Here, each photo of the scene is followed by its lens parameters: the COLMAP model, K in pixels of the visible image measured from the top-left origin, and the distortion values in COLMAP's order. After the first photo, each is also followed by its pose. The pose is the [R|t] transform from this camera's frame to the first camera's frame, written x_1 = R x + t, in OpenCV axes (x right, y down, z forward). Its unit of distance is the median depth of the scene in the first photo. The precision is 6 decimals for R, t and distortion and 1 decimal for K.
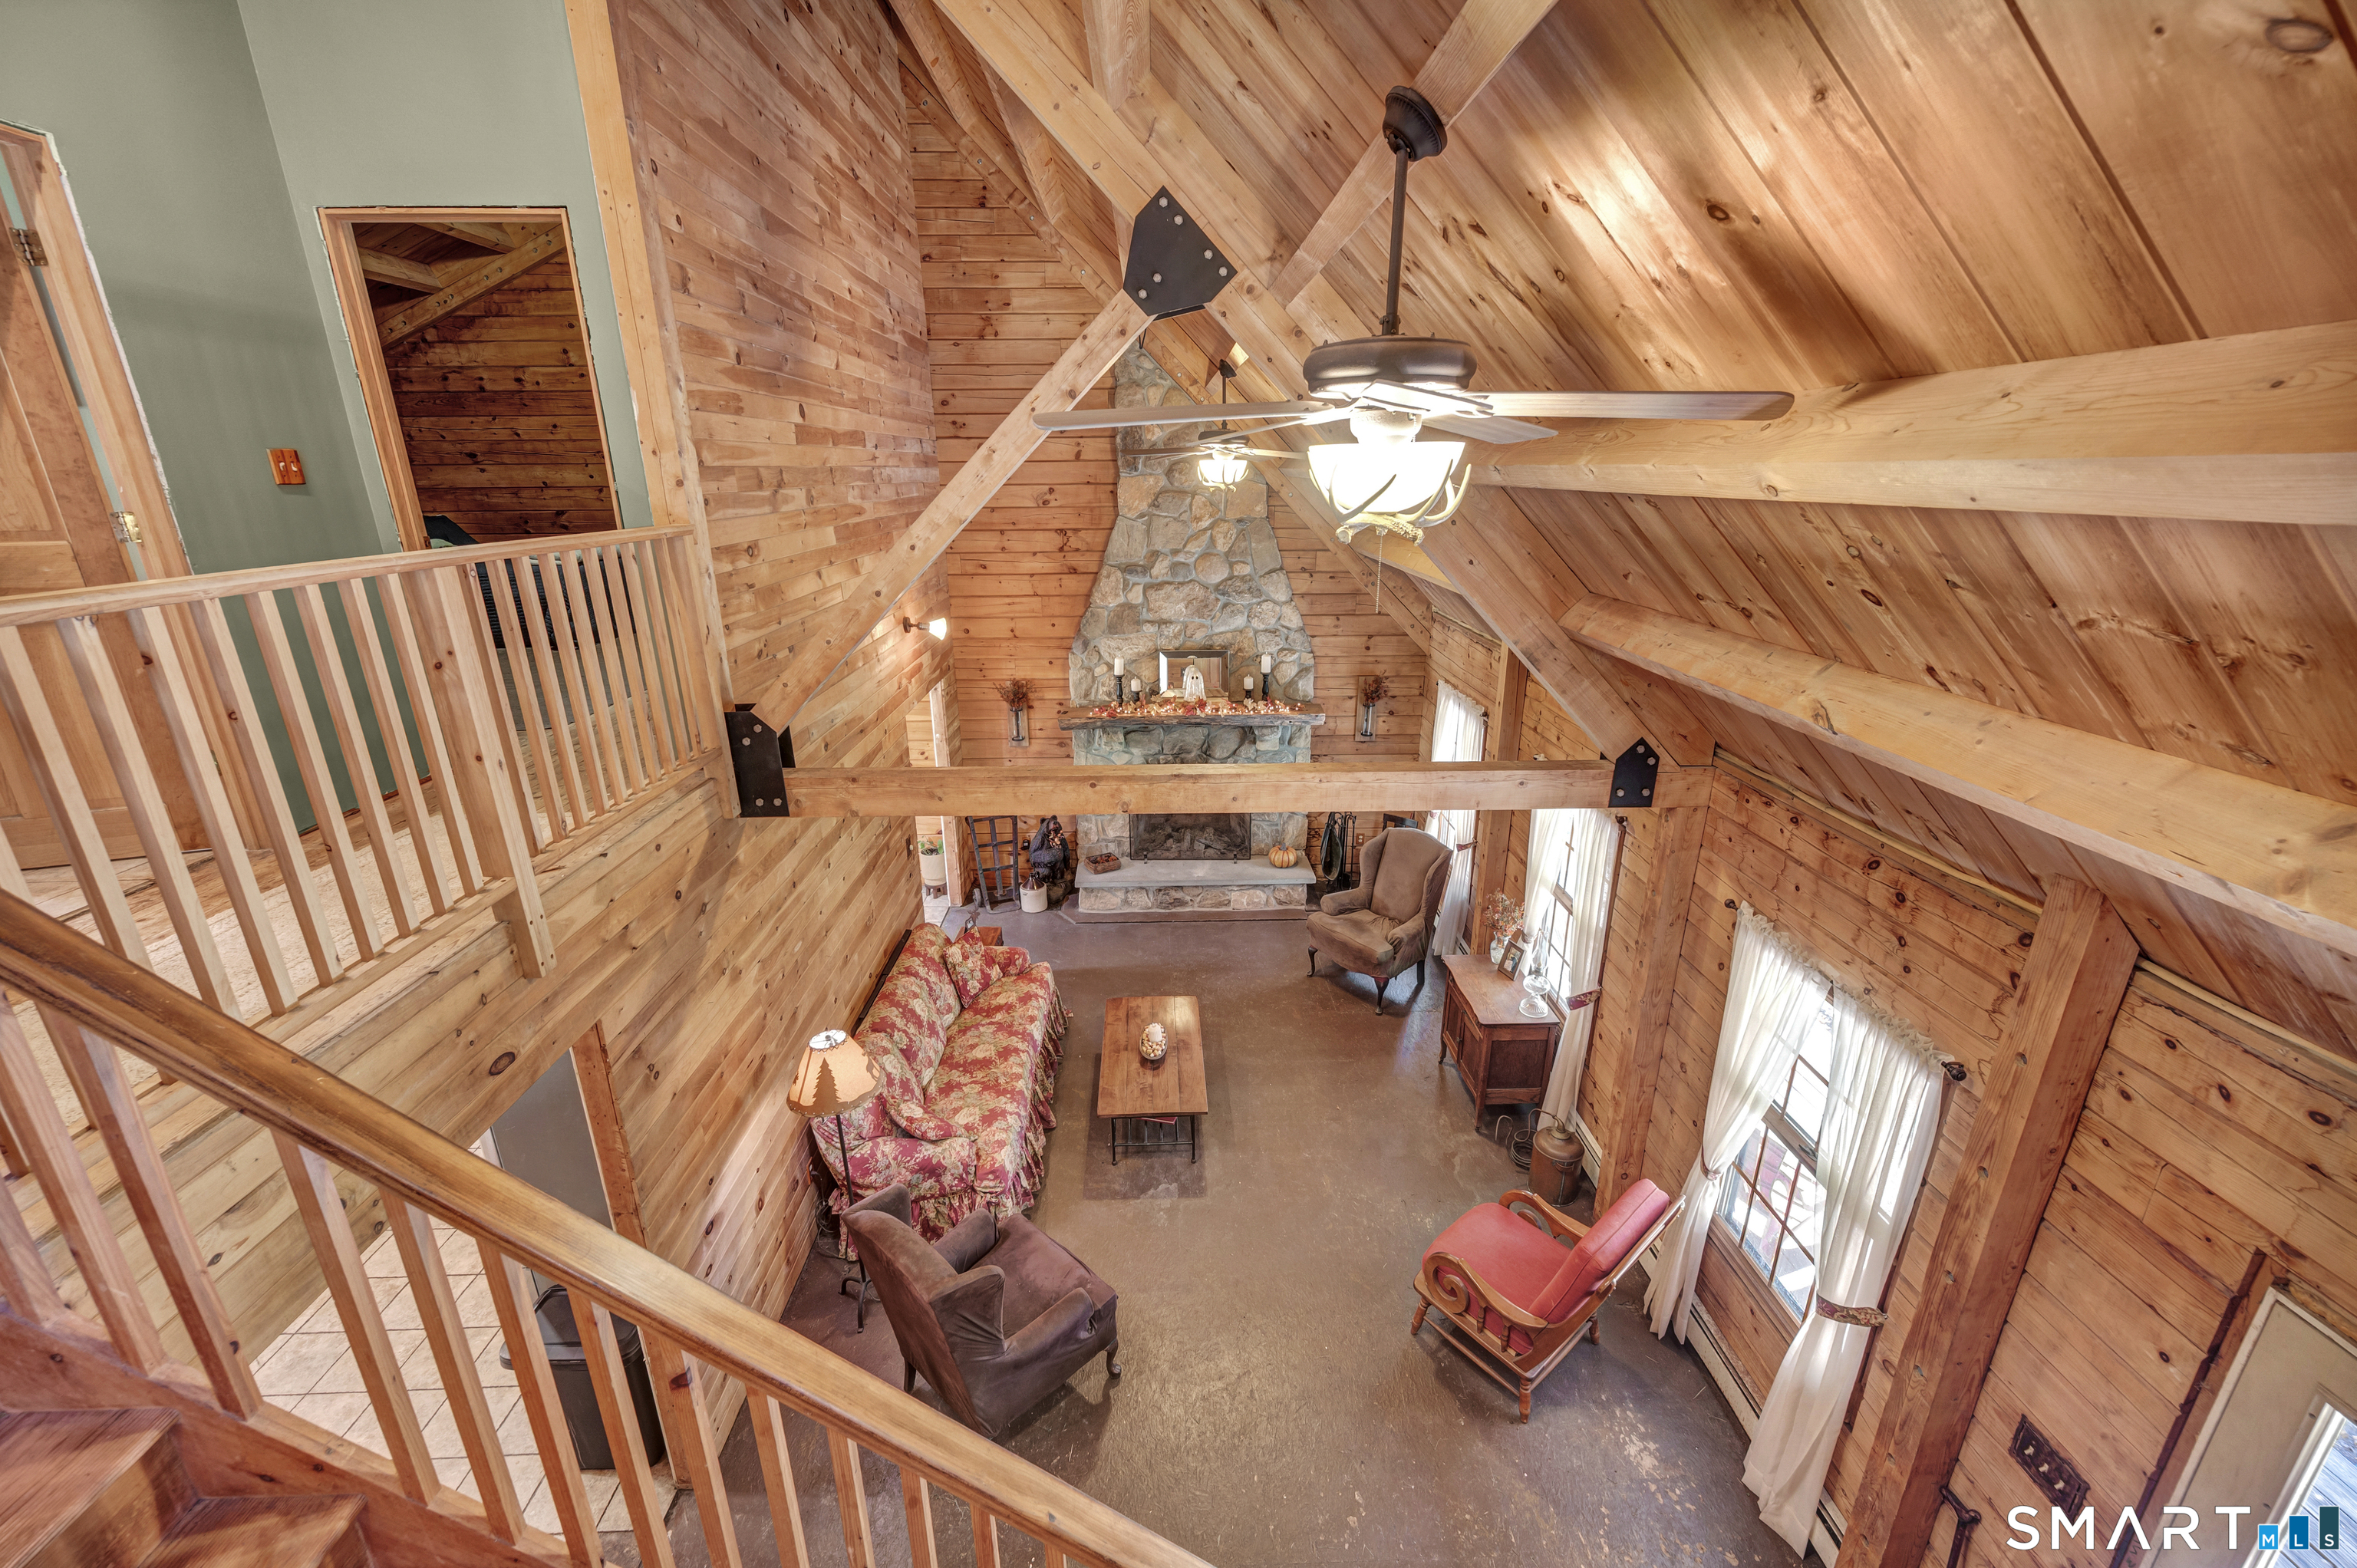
lens RADIAL K [[939.3, 0, 1187.7], [0, 939.3, 747.1], [0, 0, 1]] dist [-0.000463, 0.000006]
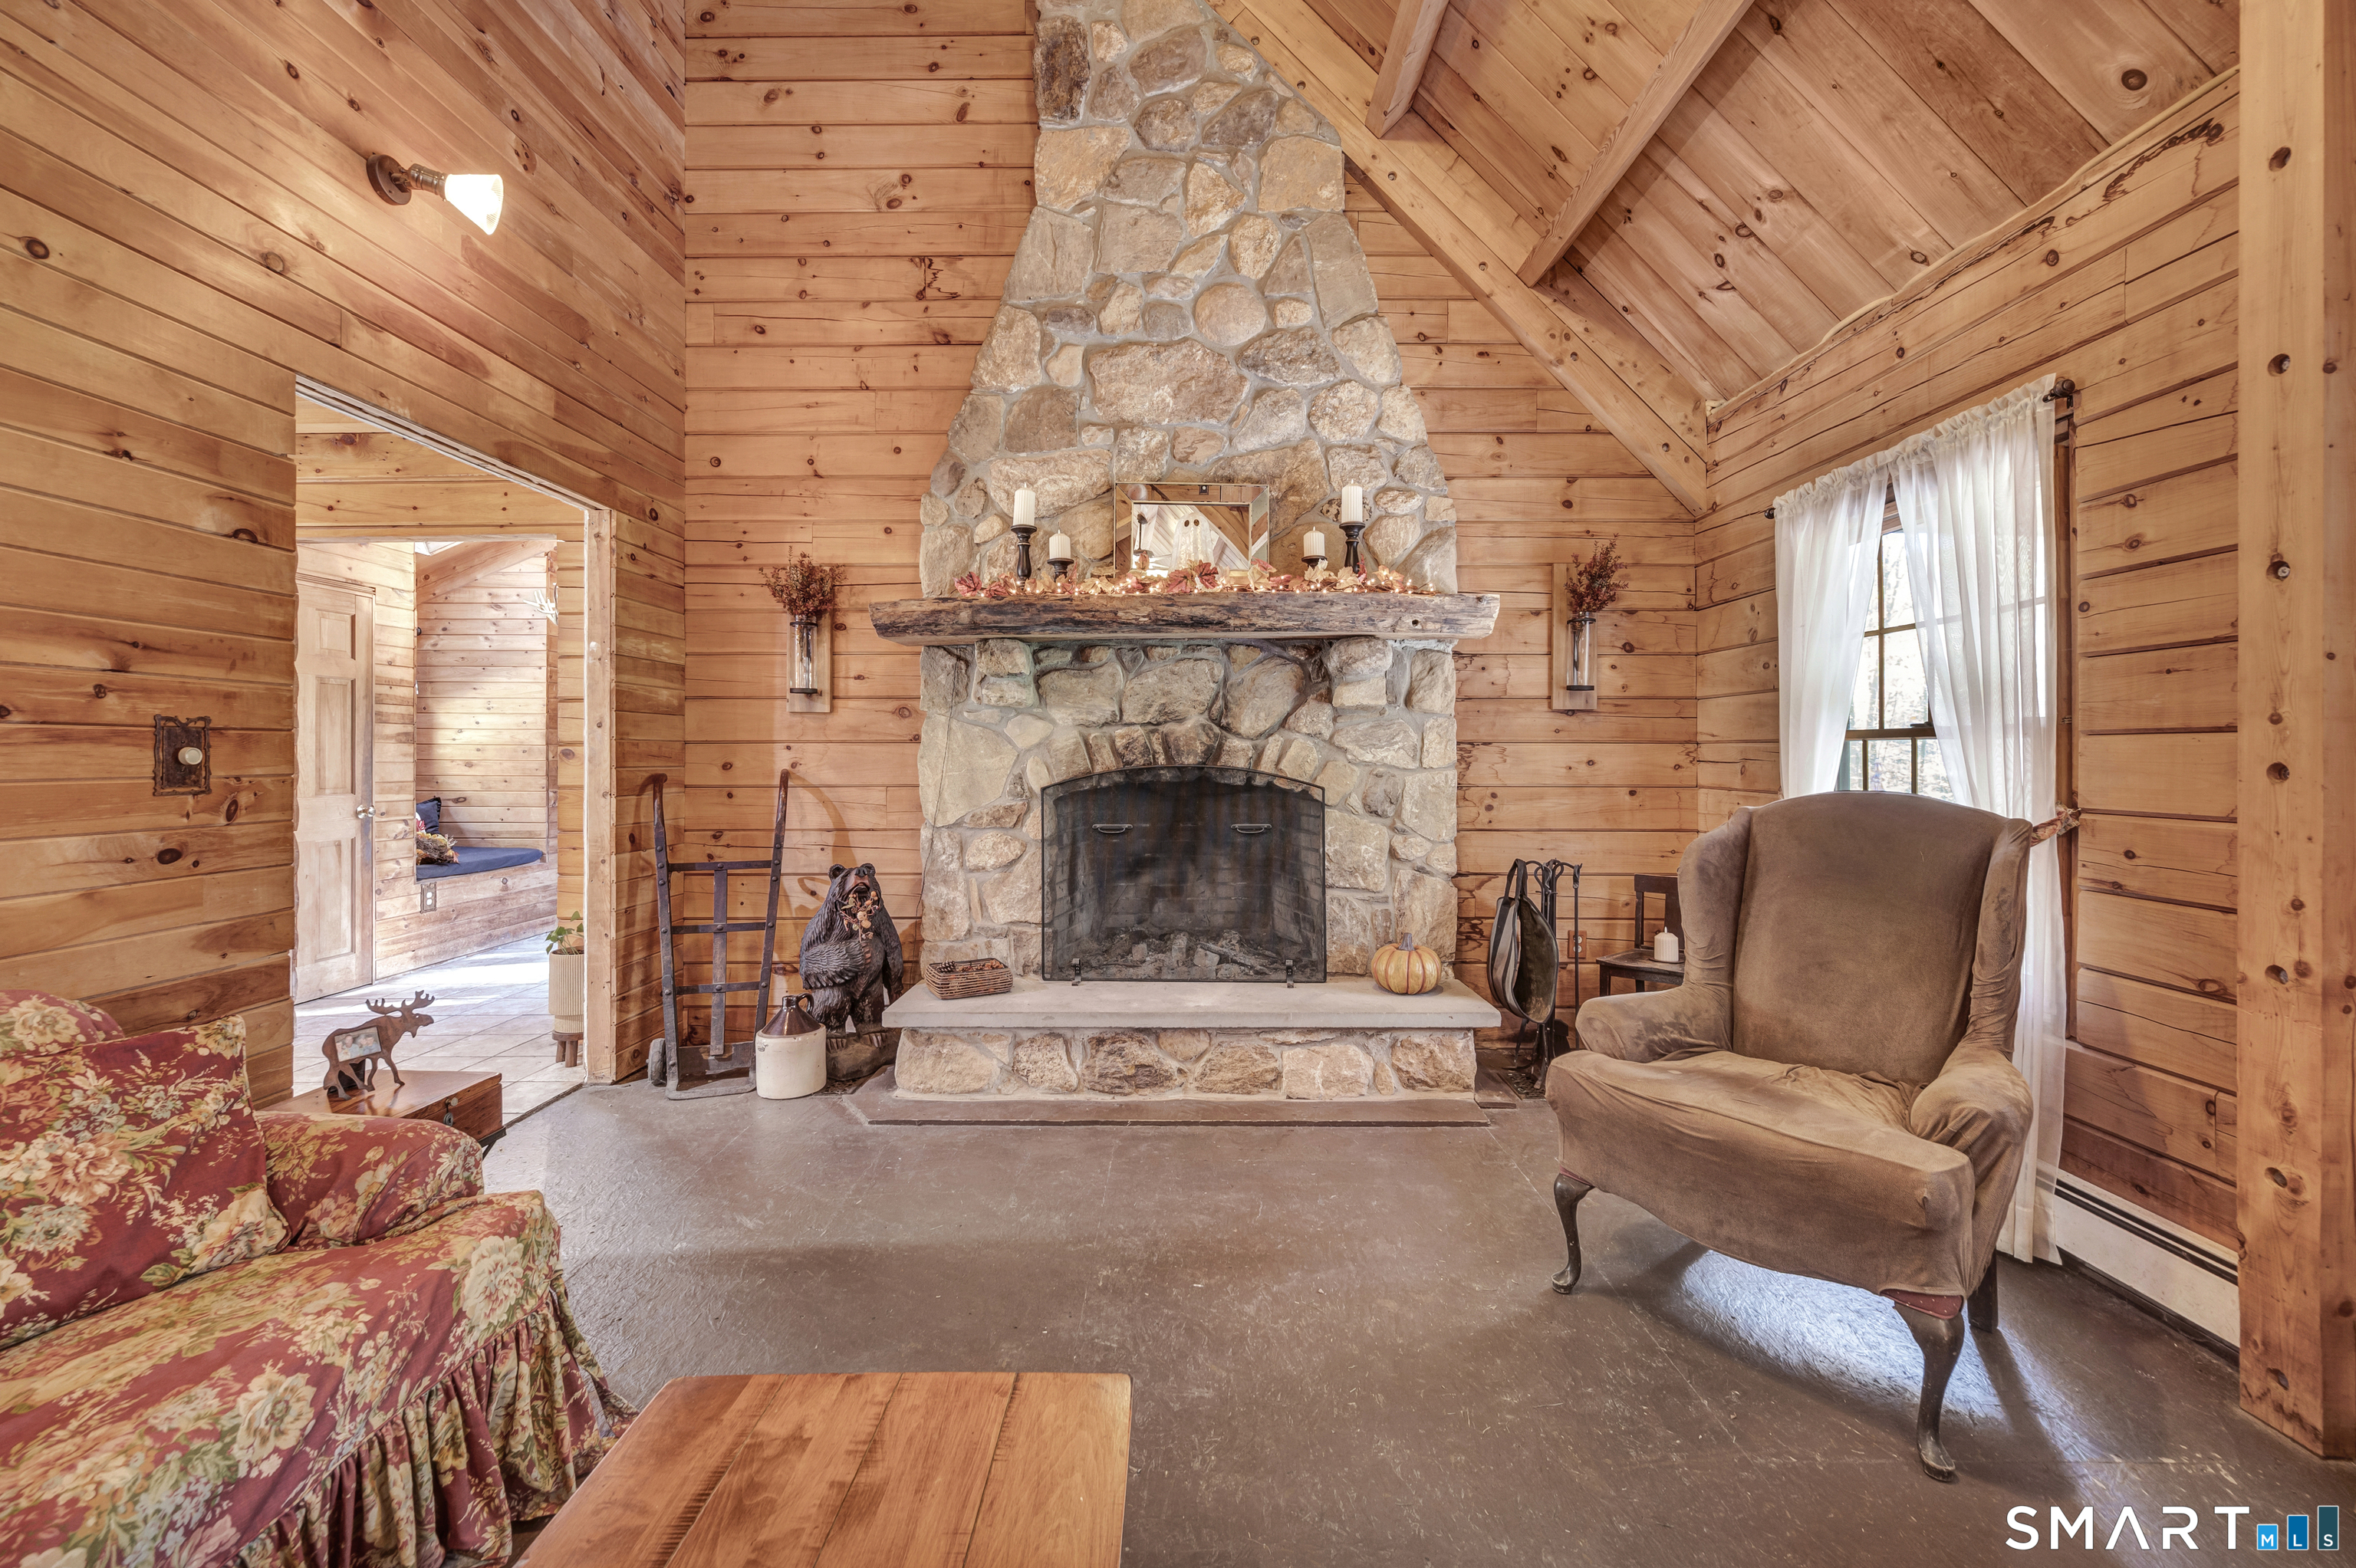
lens RADIAL K [[938.8, 0, 1187.2], [0, 938.8, 747.2], [0, 0, 1]] dist [-0.000463, 0.000006]
pose [[0.999338, 0.001131, -0.036353, 0.021083], [-0.011811, 0.955442, -0.294943, 0.153291], [0.034400, 0.295177, 0.954823, 0.602868]]
